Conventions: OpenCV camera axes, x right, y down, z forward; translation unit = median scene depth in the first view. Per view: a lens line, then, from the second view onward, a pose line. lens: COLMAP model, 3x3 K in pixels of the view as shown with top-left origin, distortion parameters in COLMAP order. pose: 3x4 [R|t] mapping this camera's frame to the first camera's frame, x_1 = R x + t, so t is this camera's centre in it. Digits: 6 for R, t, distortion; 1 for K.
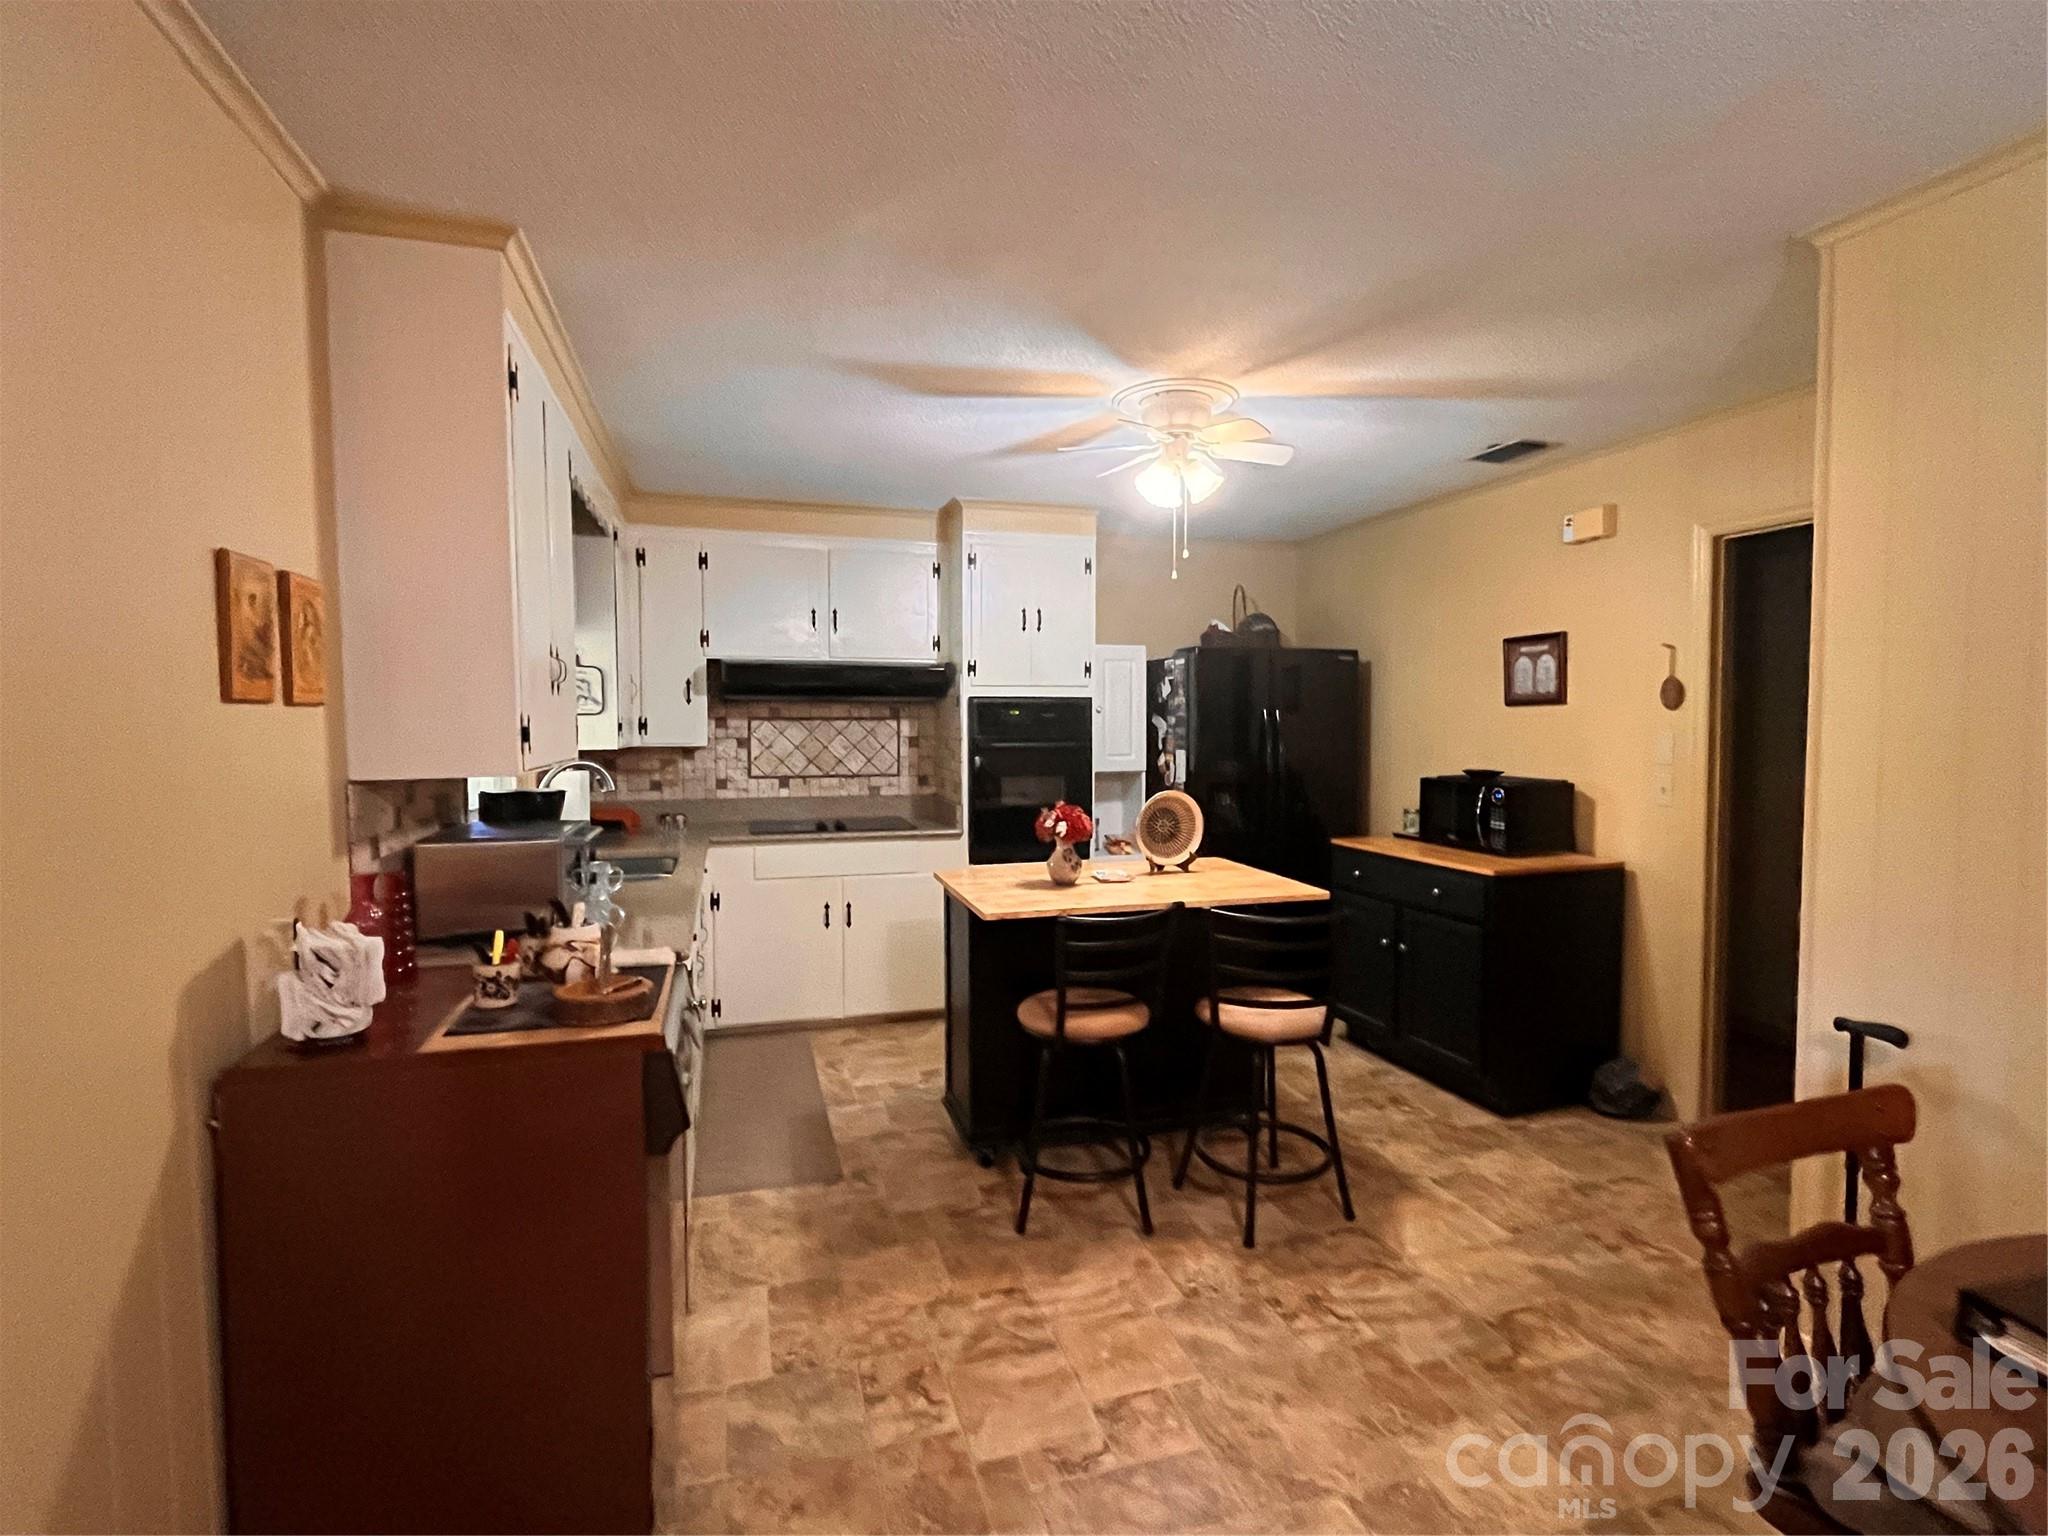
lens RADIAL K [[964.2, 0, 1023.2], [0, 964.2, 761.3], [0, 0, 1]] dist [-0.001099, 0.000020]
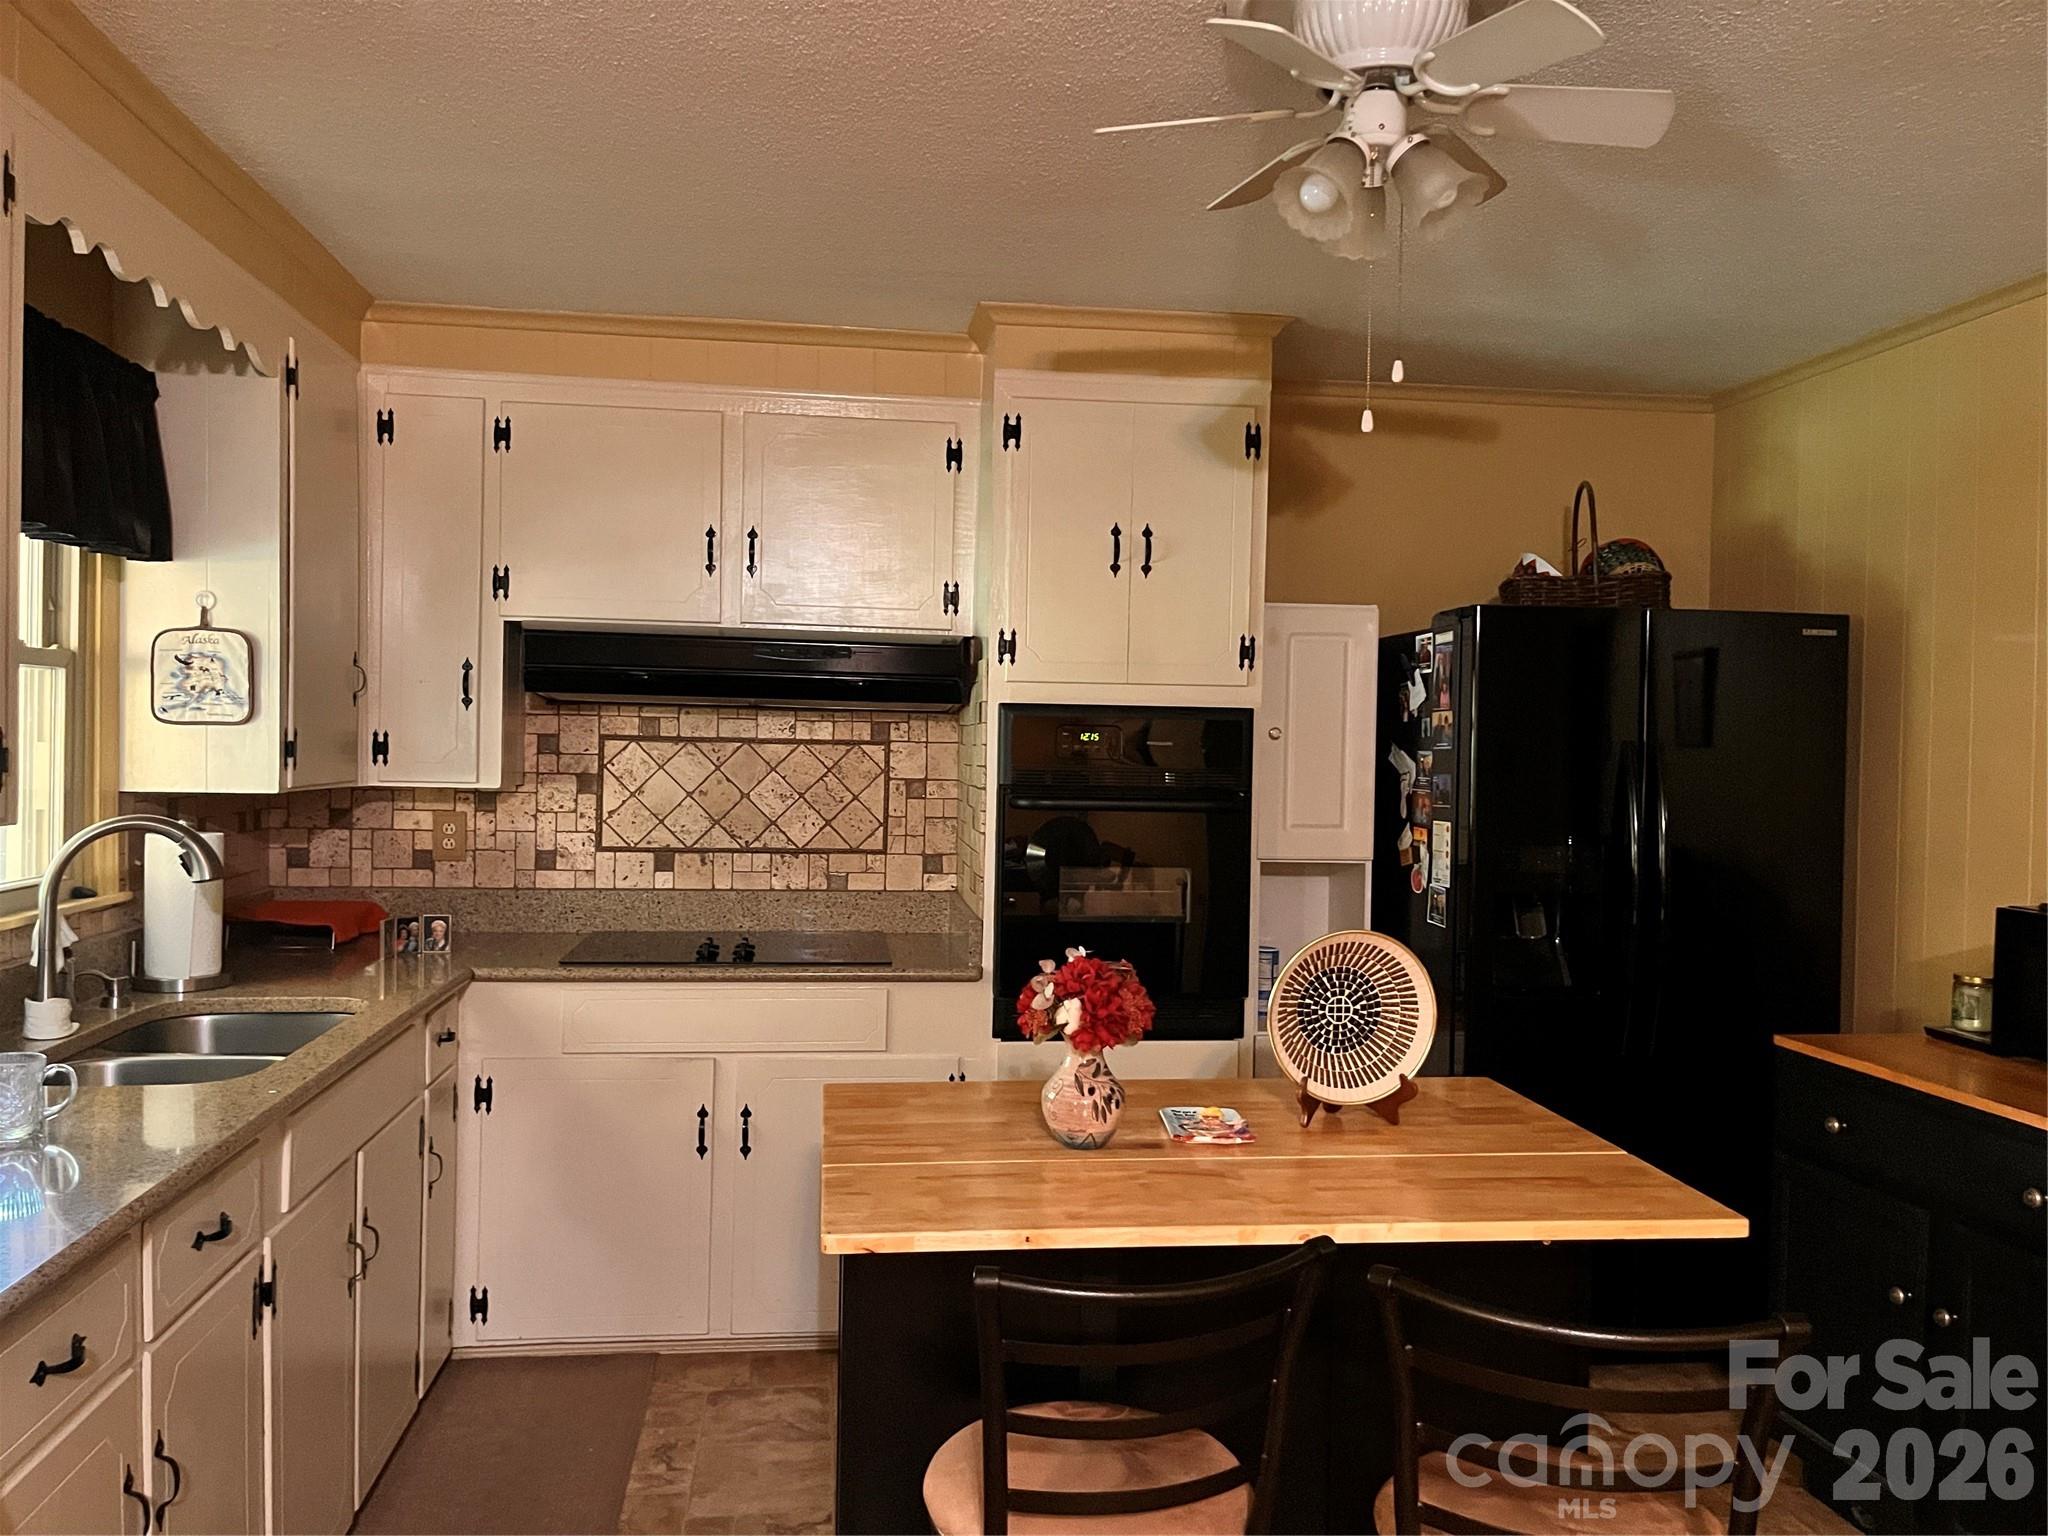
lens RADIAL K [[1540.0, 0, 1019.9], [0, 1540.0, 769.7], [0, 0, 1]] dist [0.022854, -0.008382]
pose [[0.986398, 0.023968, -0.162619, 0.079313], [-0.028015, 0.999351, -0.022642, -0.013990], [0.161970, 0.026890, 0.986429, 0.207298]]
